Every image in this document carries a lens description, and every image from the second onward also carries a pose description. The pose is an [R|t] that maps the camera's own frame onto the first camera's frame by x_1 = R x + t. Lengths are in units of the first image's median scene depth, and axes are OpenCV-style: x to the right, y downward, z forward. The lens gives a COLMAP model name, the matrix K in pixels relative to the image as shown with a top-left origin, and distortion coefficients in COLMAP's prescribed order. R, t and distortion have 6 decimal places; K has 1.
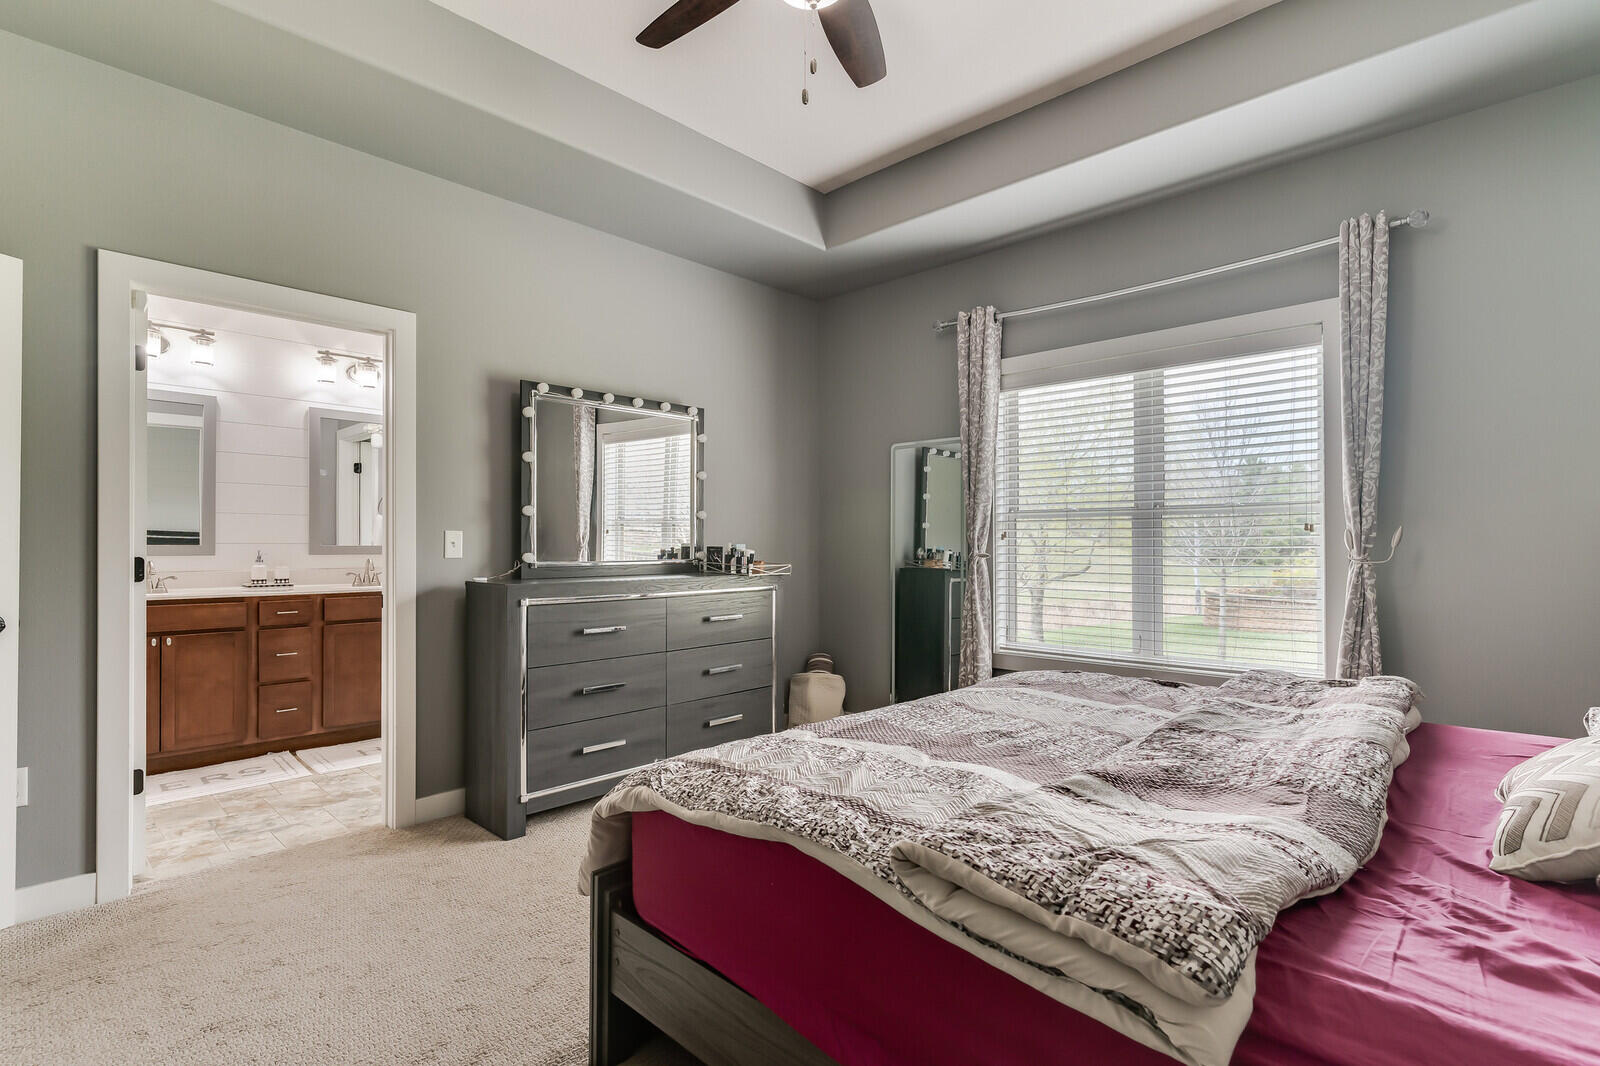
lens RADIAL K [[773.7, 0, 797.0], [0, 773.7, 534.1], [0, 0, 1]] dist [0.003370, 0.000947]
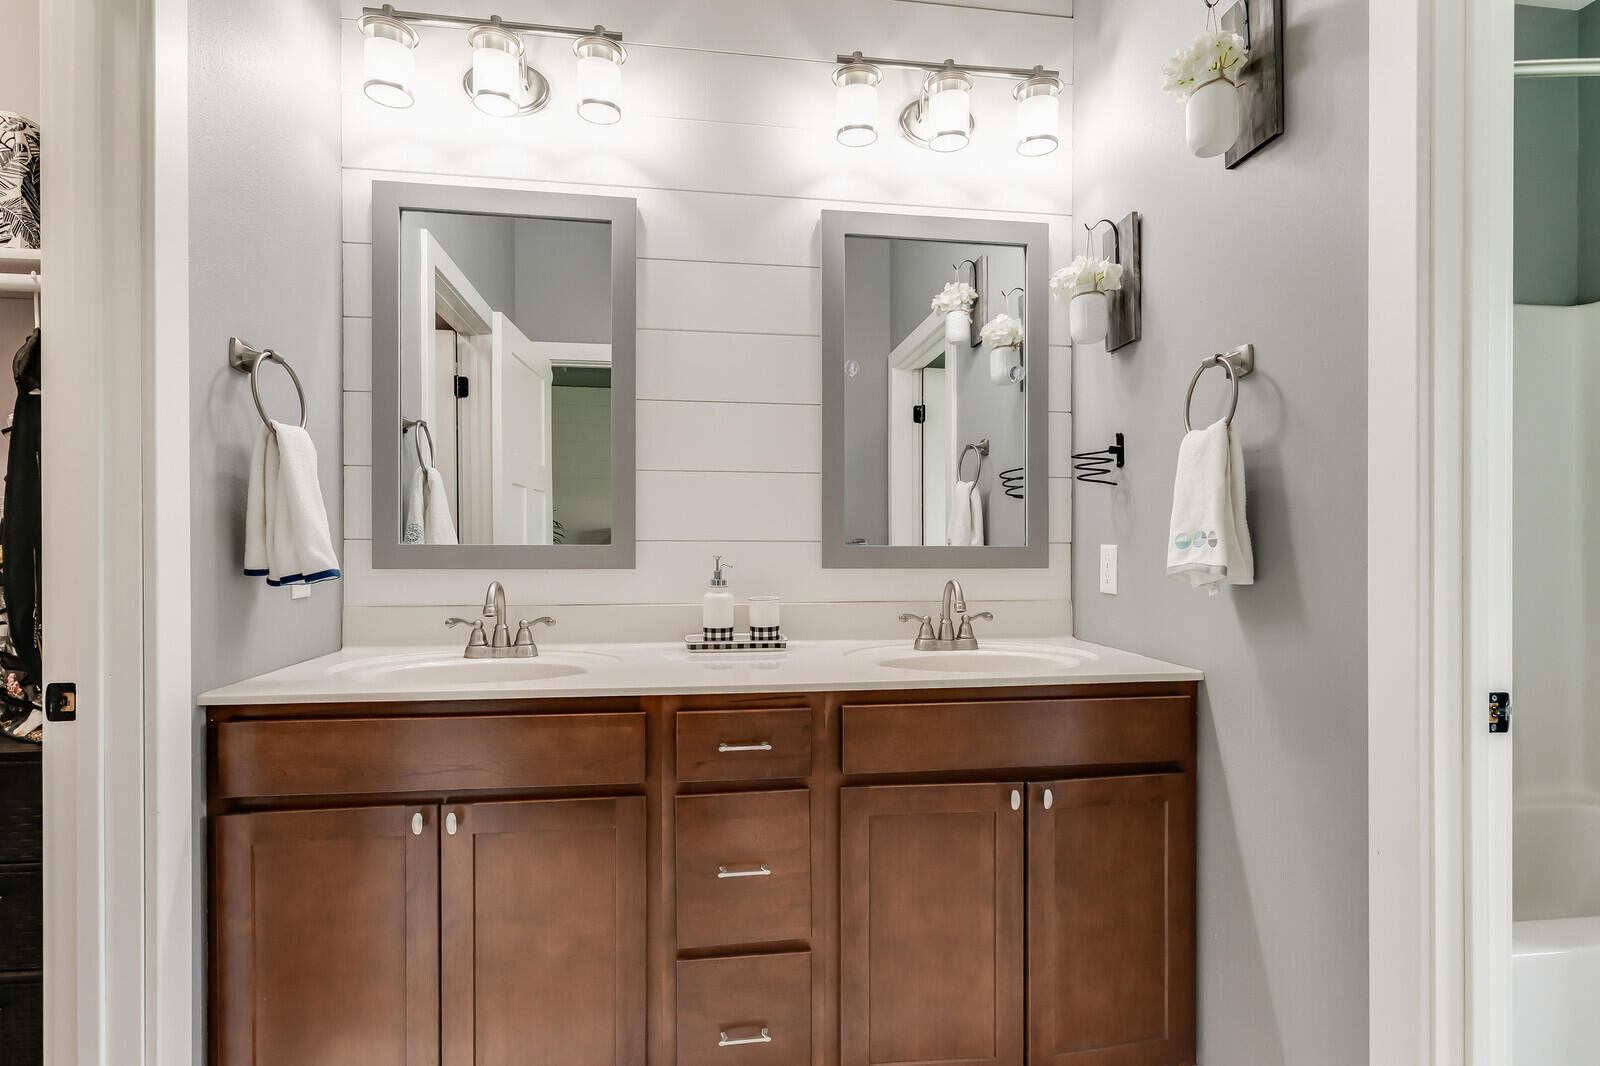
lens RADIAL K [[772.8, 0, 799.3], [0, 772.8, 547.8], [0, 0, 1]] dist [-0.000038, -0.002321]
pose [[0.788585, 0.004423, -0.614909, -0.417725], [0.005266, 0.999889, 0.013945, 0.010560], [0.614903, -0.014235, 0.788474, 0.722094]]
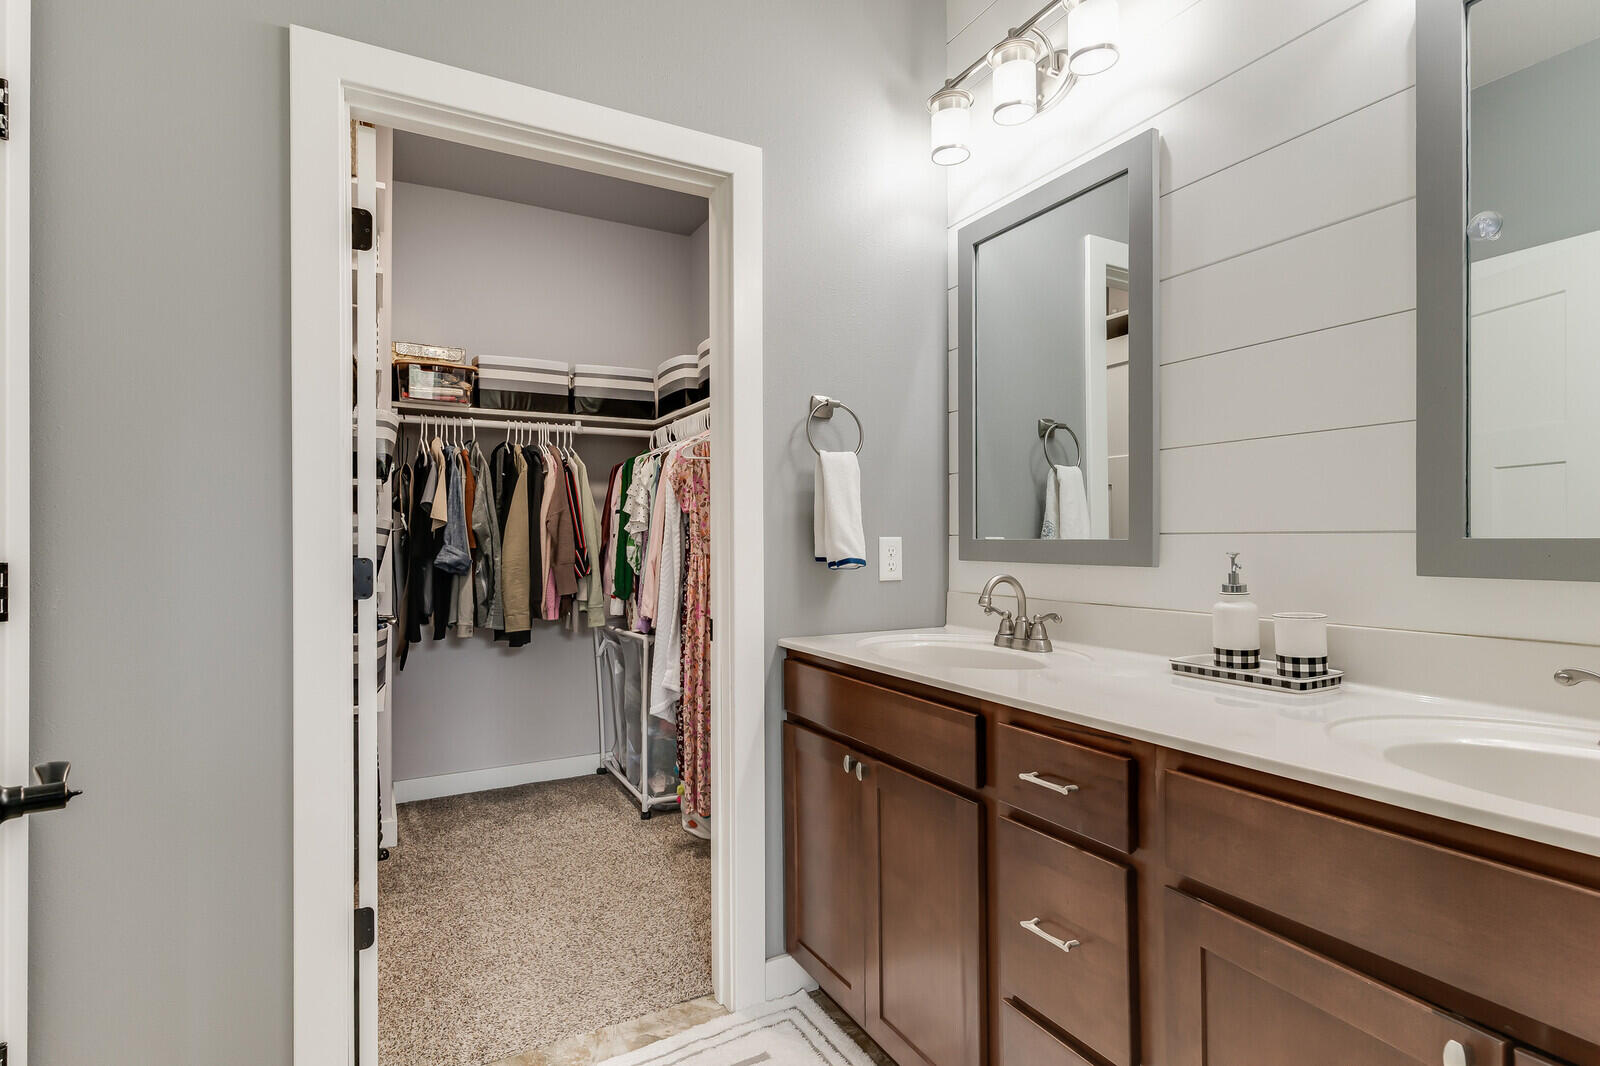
lens RADIAL K [[772.8, 0, 745.0], [0, 772.8, 535.4], [0, 0, 1]] dist [-0.000038, -0.002321]
pose [[-0.332546, -0.005000, -0.943074, -0.349860], [0.012204, 0.999879, -0.009605, 0.014045], [0.943008, -0.014703, -0.332445, 0.945845]]
